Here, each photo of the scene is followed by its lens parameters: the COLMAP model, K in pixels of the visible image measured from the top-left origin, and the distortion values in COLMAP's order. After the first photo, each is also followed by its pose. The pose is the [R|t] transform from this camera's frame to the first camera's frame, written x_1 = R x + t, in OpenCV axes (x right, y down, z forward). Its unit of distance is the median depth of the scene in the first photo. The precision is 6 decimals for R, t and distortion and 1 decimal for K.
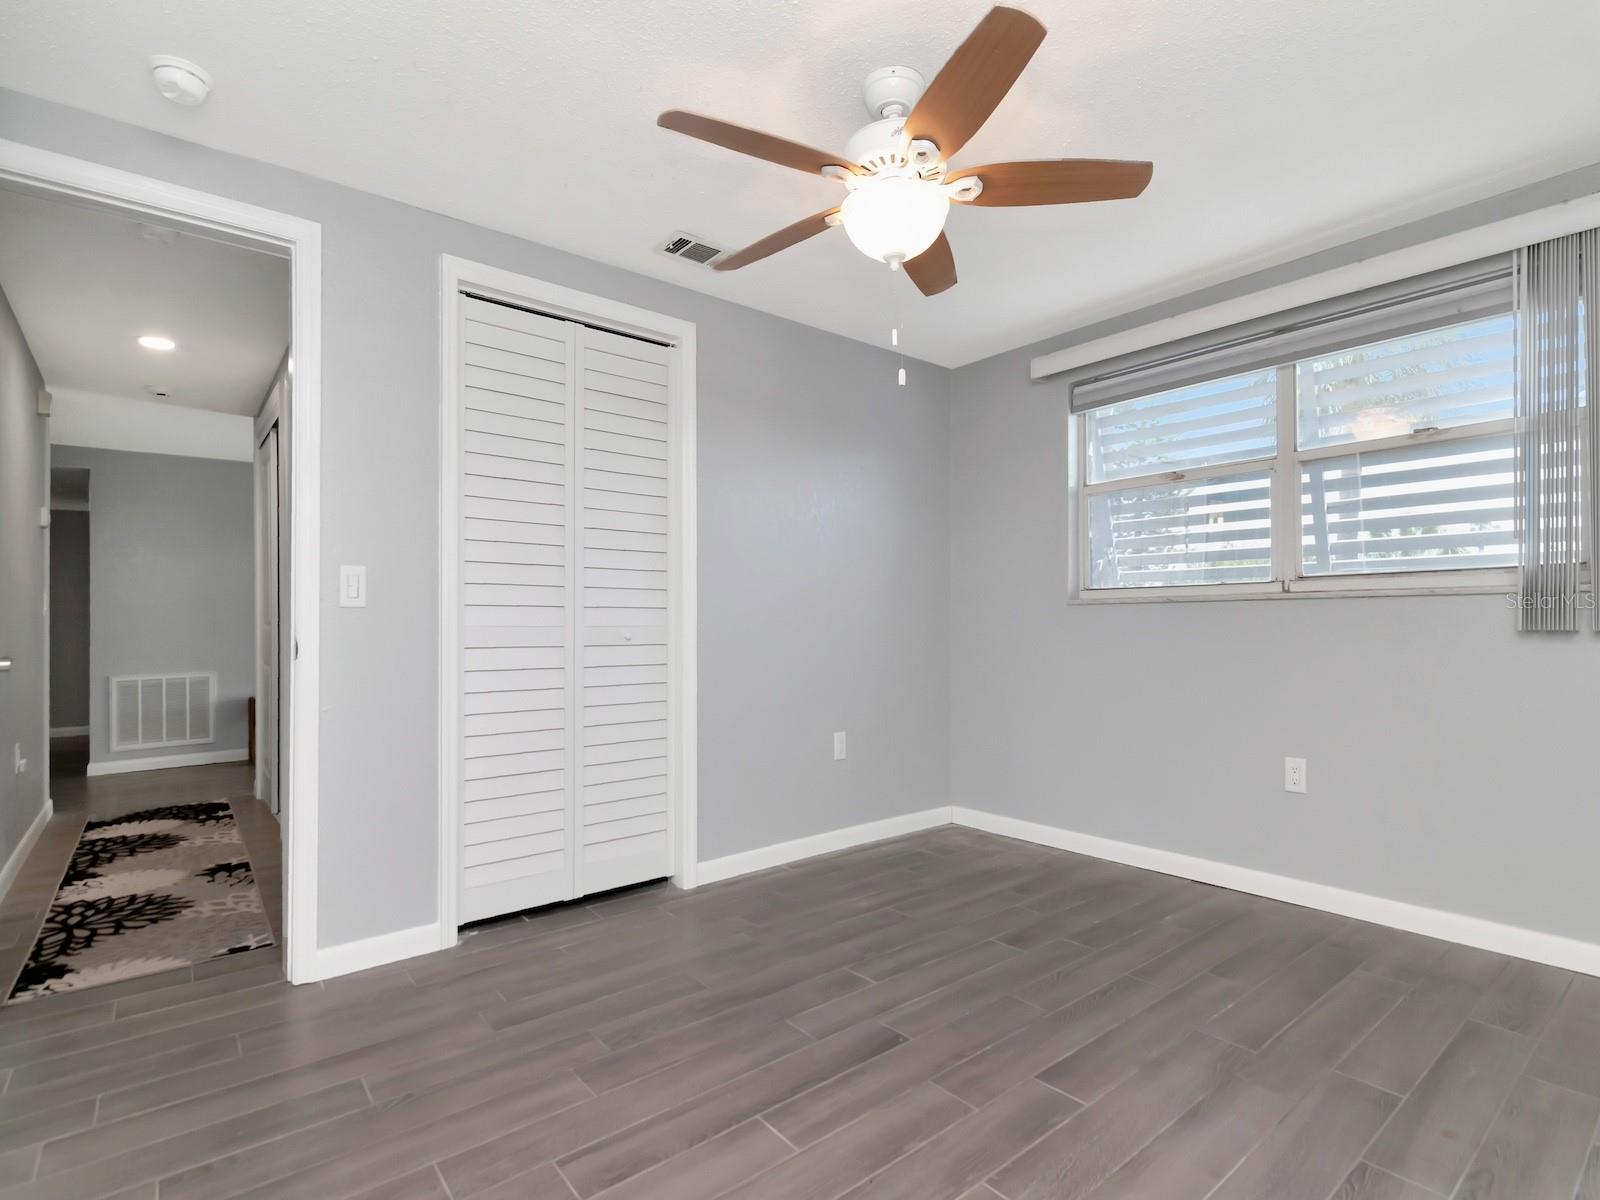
lens RADIAL K [[801.7, 0, 802.1], [0, 801.7, 622.6], [0, 0, 1]] dist [0.022854, 0.000099]
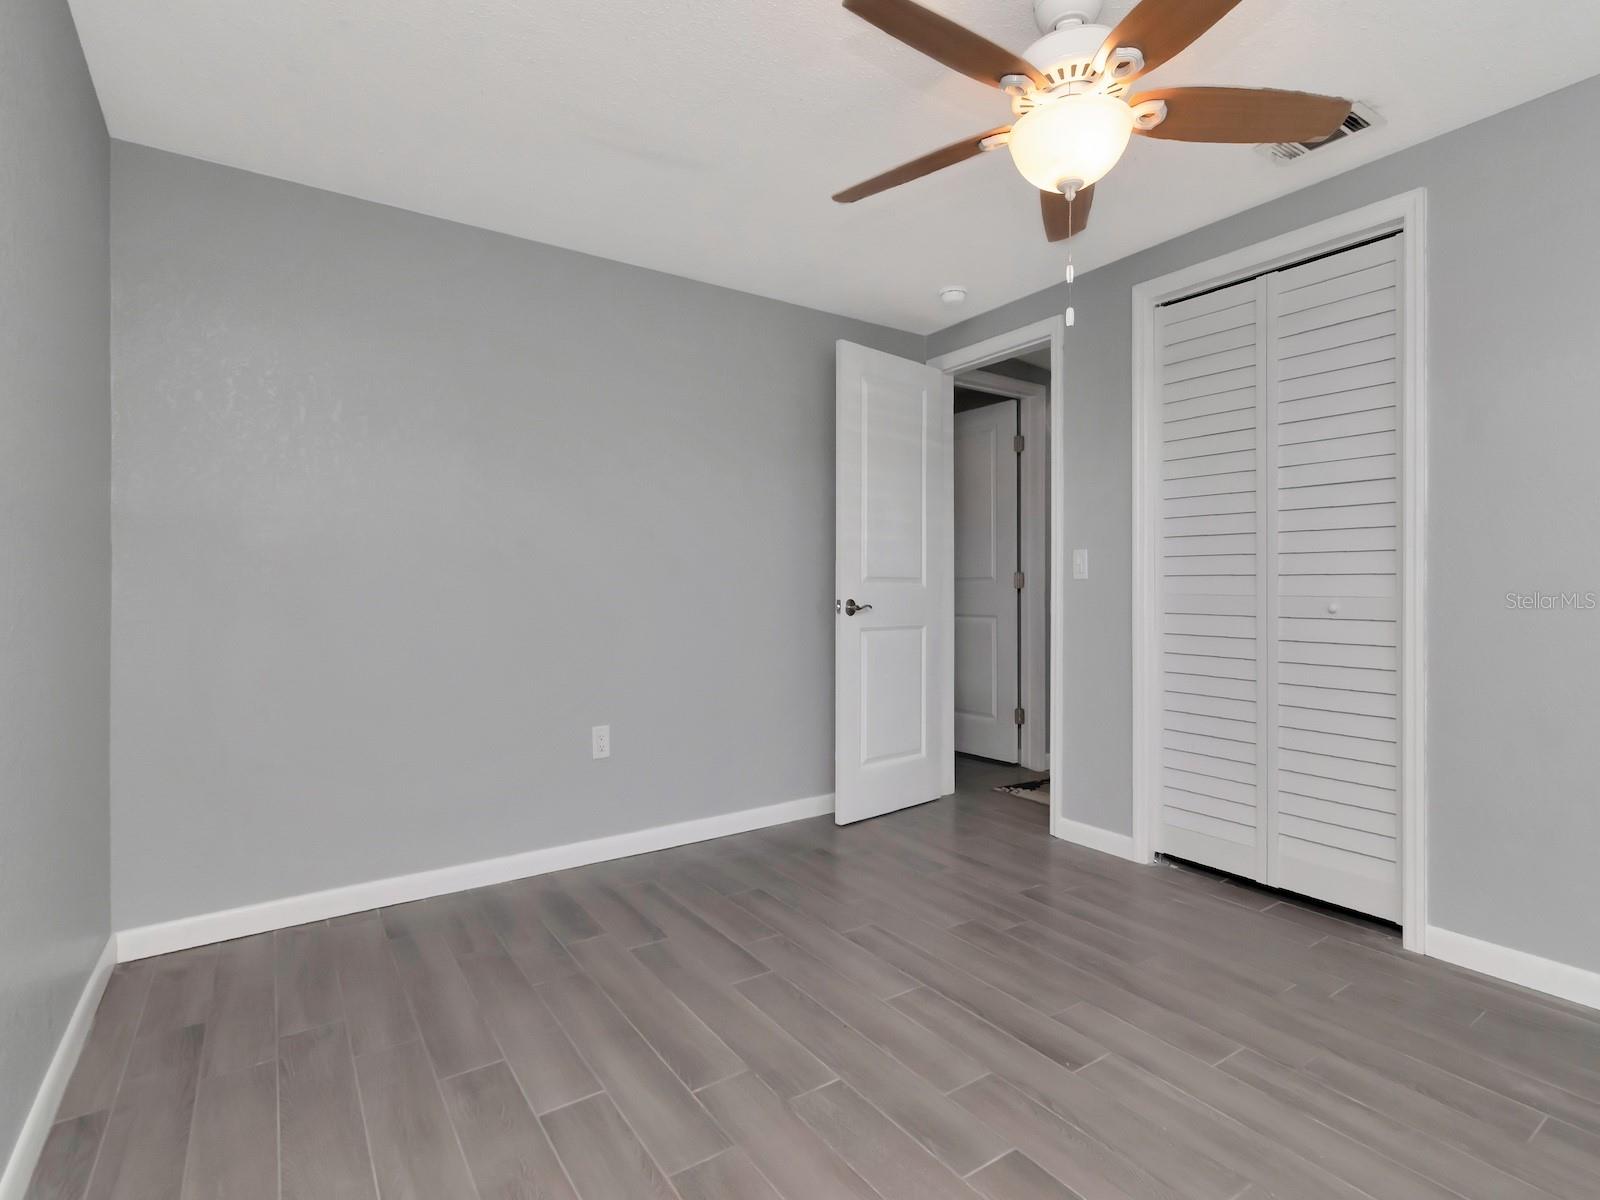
lens RADIAL K [[789.0, 0, 802.3], [0, 789.0, 590.3], [0, 0, 1]] dist [0.047802, 0.000460]
pose [[-0.075592, 0.002196, -0.997136, 0.827509], [-0.001521, 0.999996, 0.002318, -0.004238], [0.997138, 0.001692, -0.075588, 0.624783]]
